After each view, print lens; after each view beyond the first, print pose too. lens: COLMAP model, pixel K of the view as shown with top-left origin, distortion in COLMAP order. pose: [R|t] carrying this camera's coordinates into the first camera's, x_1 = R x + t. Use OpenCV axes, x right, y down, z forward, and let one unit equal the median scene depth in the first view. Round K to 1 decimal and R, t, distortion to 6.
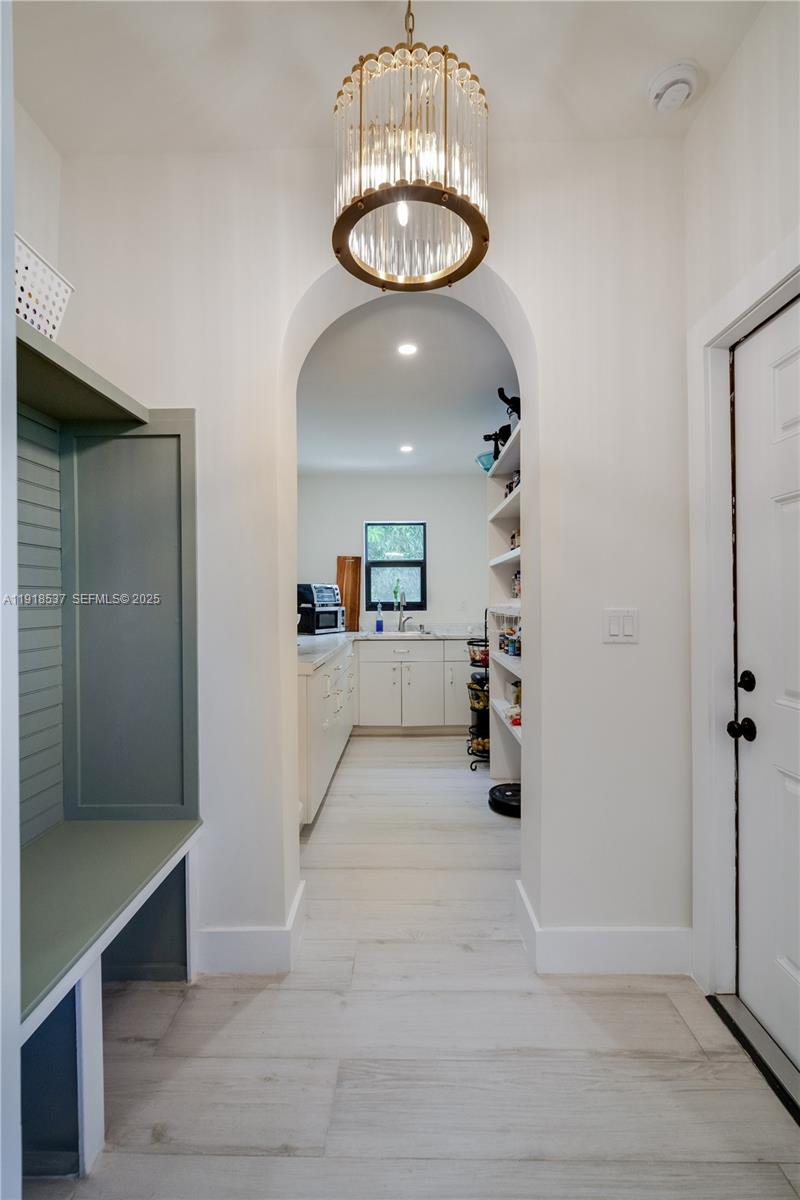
lens RADIAL K [[510.8, 0, 400.0], [0, 510.8, 600.0], [0, 0, 1]] dist [0.000109, 0.000020]
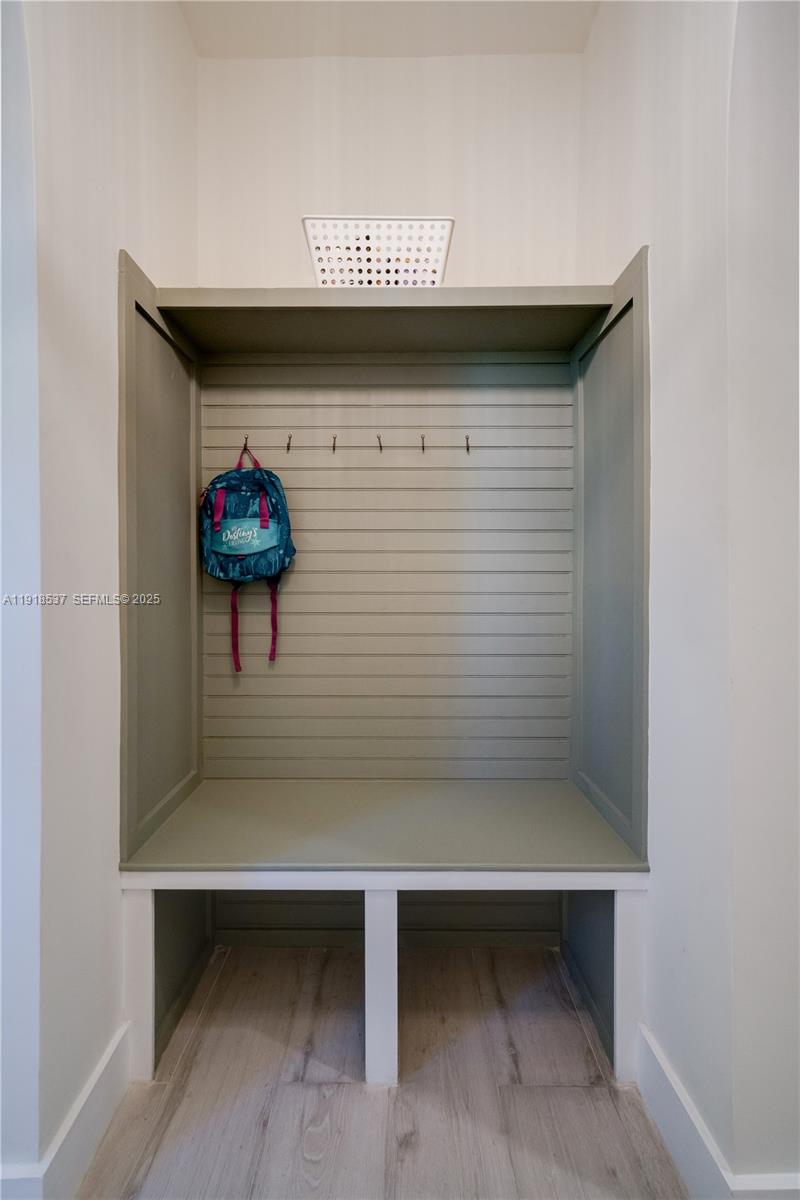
lens RADIAL K [[513.5, 0, 395.6], [0, 513.5, 576.4], [0, 0, 1]] dist [0.000999, 0.000333]
pose [[0.018083, 0.009983, -0.999787, 0.319382], [-0.007874, 0.999921, 0.009842, 0.065323], [0.999805, 0.007694, 0.018160, 0.786133]]
